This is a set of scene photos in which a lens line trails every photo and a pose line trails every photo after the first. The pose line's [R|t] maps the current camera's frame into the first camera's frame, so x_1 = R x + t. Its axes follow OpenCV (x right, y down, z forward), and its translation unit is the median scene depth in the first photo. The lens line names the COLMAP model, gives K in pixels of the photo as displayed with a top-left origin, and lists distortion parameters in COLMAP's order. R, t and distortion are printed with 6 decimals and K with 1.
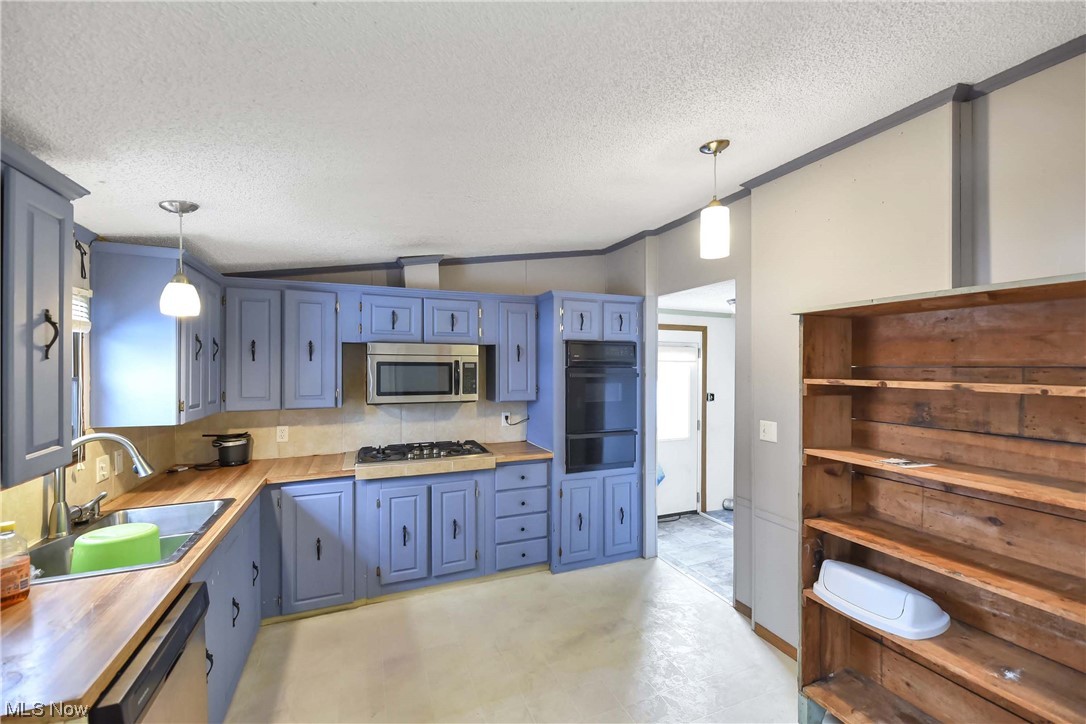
lens RADIAL K [[435.8, 0, 553.6], [0, 435.8, 367.8], [0, 0, 1]] dist [-0.001138, 0.000015]
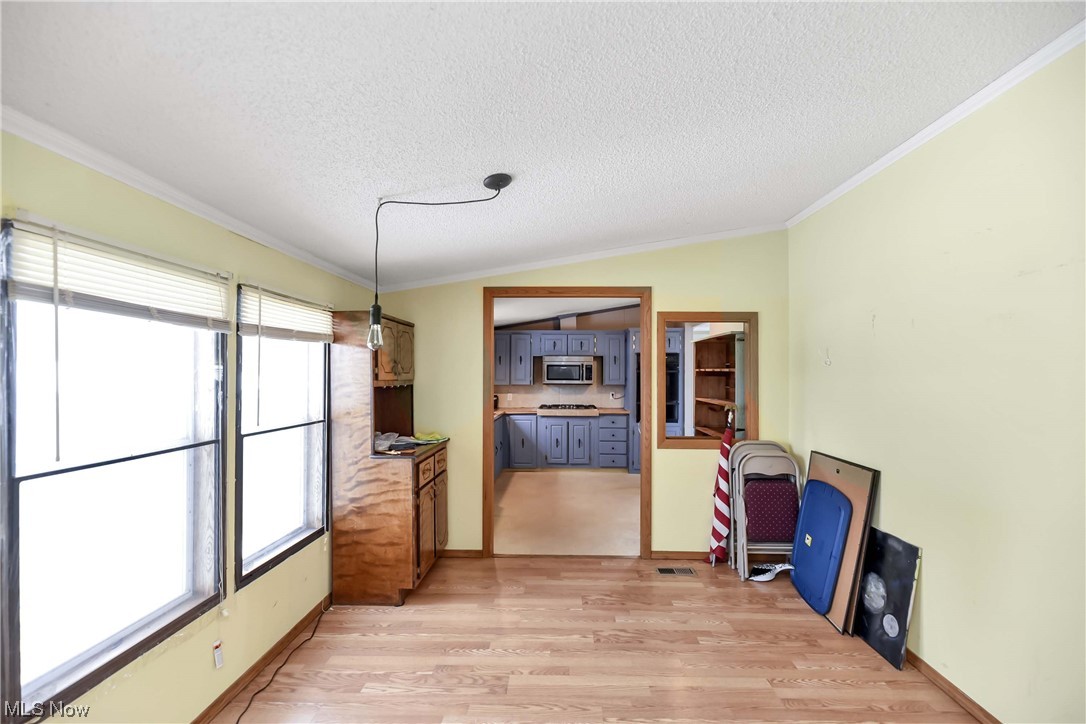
lens RADIAL K [[435.8, 0, 544.7], [0, 435.8, 368.8], [0, 0, 1]] dist [-0.001138, 0.000015]
pose [[0.893199, -0.002403, -0.449655, 0.553104], [-0.005340, 0.999859, -0.015951, 0.041232], [0.449629, 0.016649, 0.893060, -0.936283]]
